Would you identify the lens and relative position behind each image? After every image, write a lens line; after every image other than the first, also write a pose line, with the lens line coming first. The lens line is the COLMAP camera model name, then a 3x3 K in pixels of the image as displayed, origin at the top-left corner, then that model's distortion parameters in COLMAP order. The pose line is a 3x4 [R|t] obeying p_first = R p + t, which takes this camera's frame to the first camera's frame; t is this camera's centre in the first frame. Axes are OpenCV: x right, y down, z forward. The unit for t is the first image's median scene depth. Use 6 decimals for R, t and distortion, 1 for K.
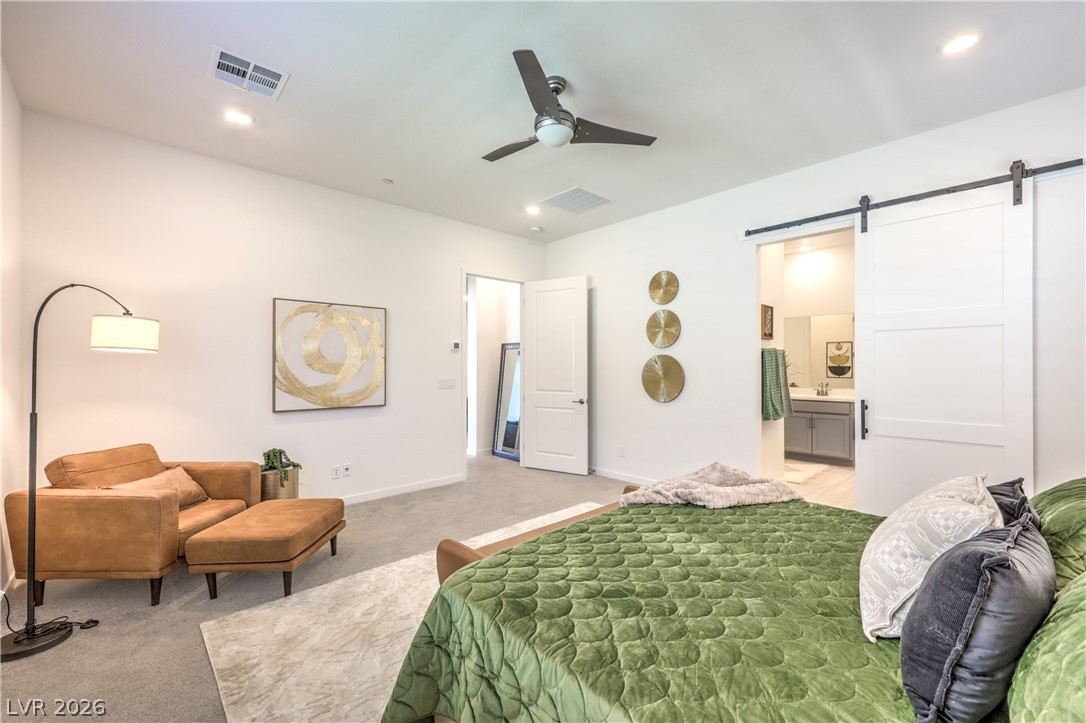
lens RADIAL K [[454.6, 0, 553.3], [0, 454.6, 363.5], [0, 0, 1]] dist [0.001766, 0.000112]
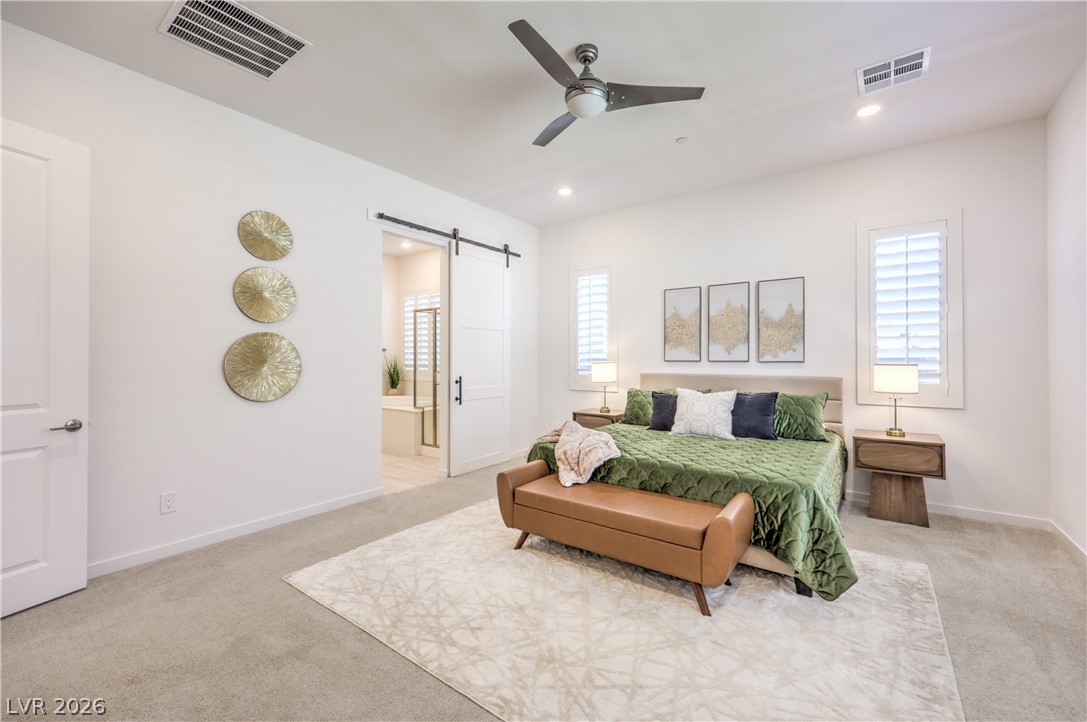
lens RADIAL K [[455.0, 0, 553.8], [0, 455.0, 363.0], [0, 0, 1]] dist [0.001766, 0.000112]
pose [[-0.192240, -0.003162, 0.981343, -0.834240], [0.002557, 0.999990, 0.003723, 0.039029], [-0.981345, 0.003225, -0.192230, 1.122812]]
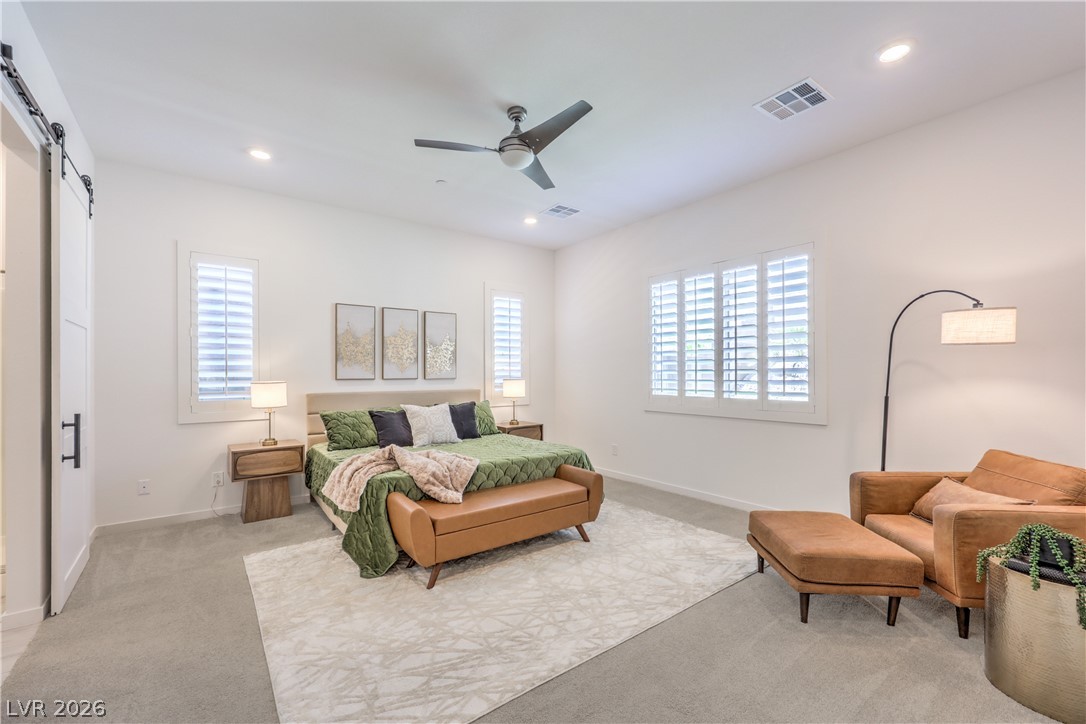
lens RADIAL K [[450.3, 0, 561.7], [0, 450.3, 389.4], [0, 0, 1]] dist [0.000123, 0.000062]
pose [[-0.997451, 0.003373, 0.071271, -0.163228], [0.006024, 0.999297, 0.037013, 0.020133], [-0.071096, 0.037348, -0.996770, 1.887297]]
